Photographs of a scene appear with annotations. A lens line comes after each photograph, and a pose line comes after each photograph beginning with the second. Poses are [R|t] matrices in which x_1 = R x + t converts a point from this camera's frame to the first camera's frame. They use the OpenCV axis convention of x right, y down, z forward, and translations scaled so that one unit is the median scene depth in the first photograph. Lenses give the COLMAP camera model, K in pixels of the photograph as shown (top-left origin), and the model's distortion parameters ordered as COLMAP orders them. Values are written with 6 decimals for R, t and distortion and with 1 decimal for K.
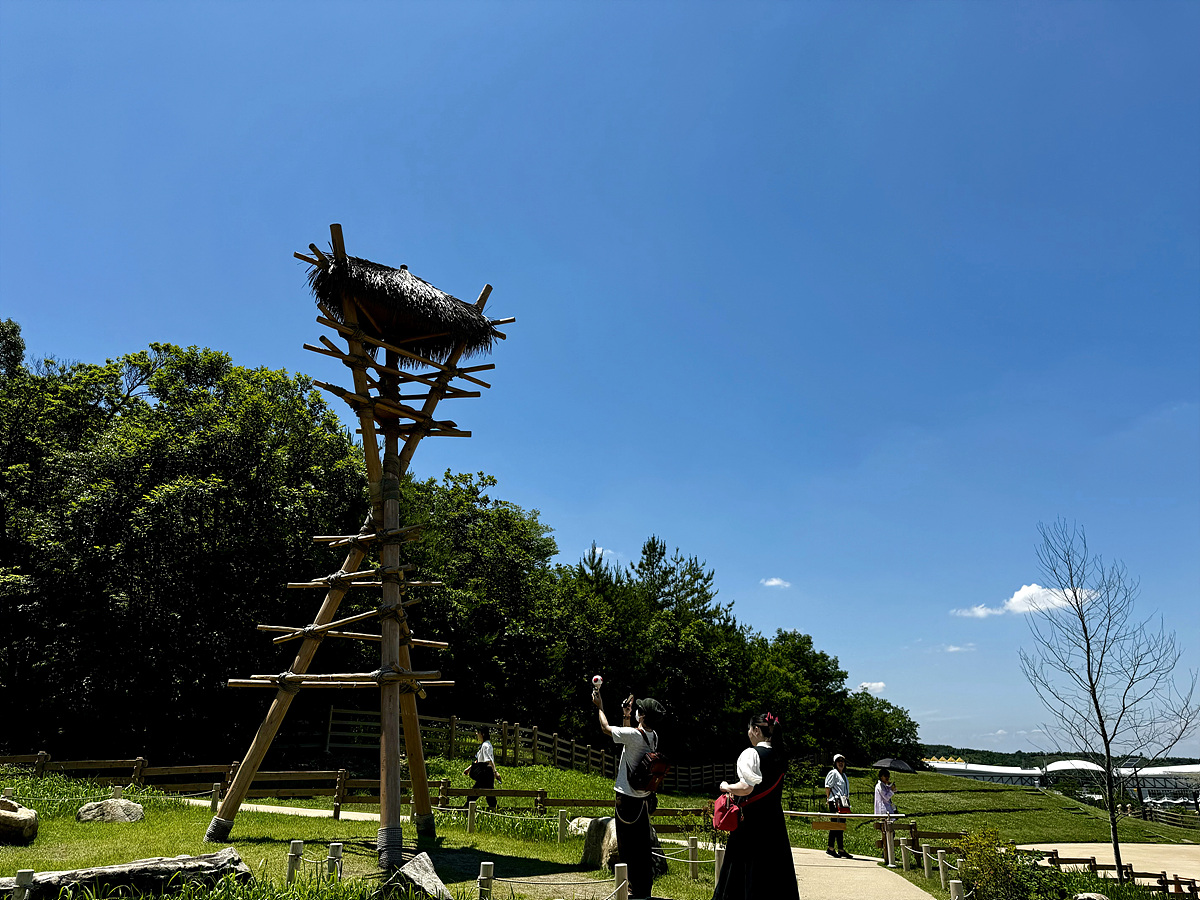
lens RADIAL K [[834.9, 0, 599.7], [0, 834.9, 416.8], [0, 0, 1]] dist [0.070263, -0.124795]
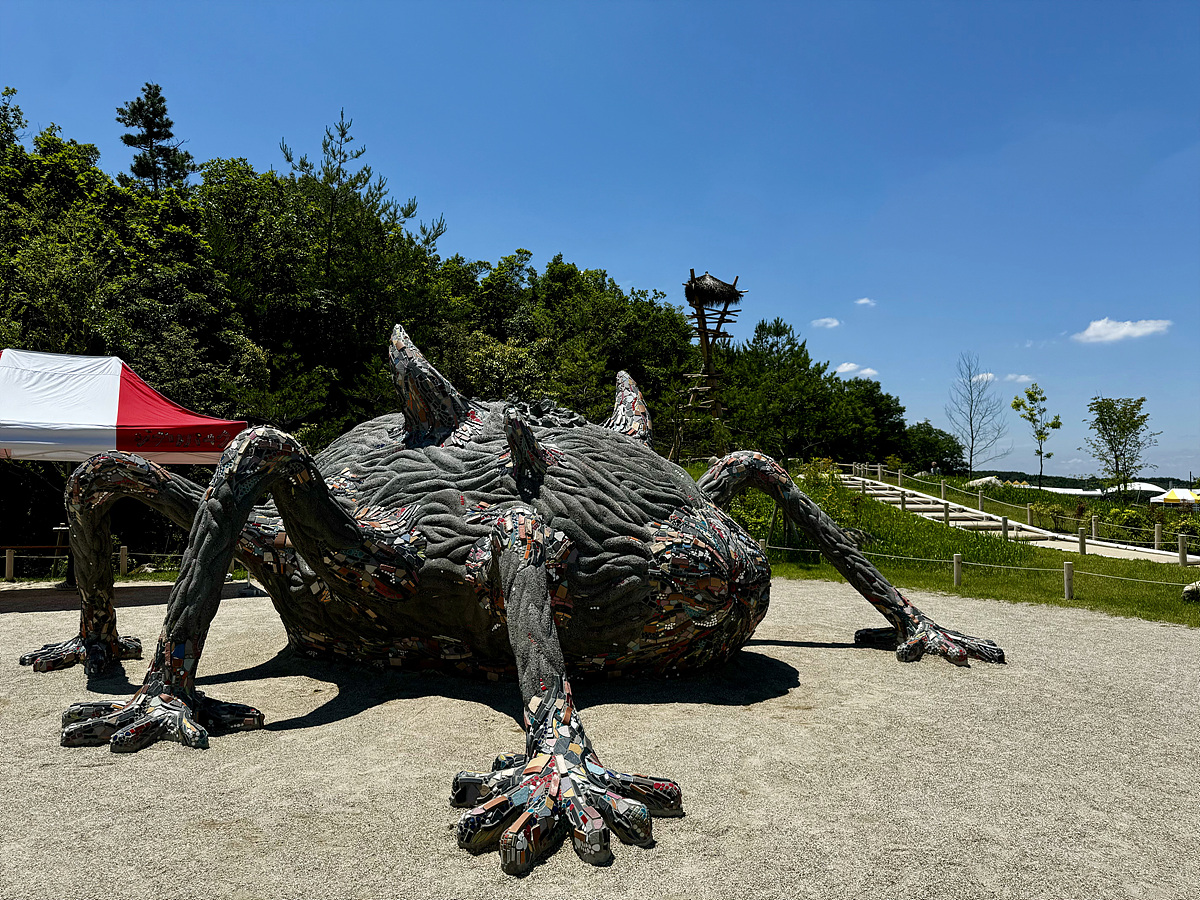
lens RADIAL K [[834.9, 0, 599.7], [0, 834.9, 416.8], [0, 0, 1]] dist [0.070263, -0.124795]
pose [[0.995475, -0.013542, -0.094059, -0.078651], [0.041039, 0.953997, 0.296993, -0.131046], [0.085710, -0.299510, 0.950236, -0.404903]]
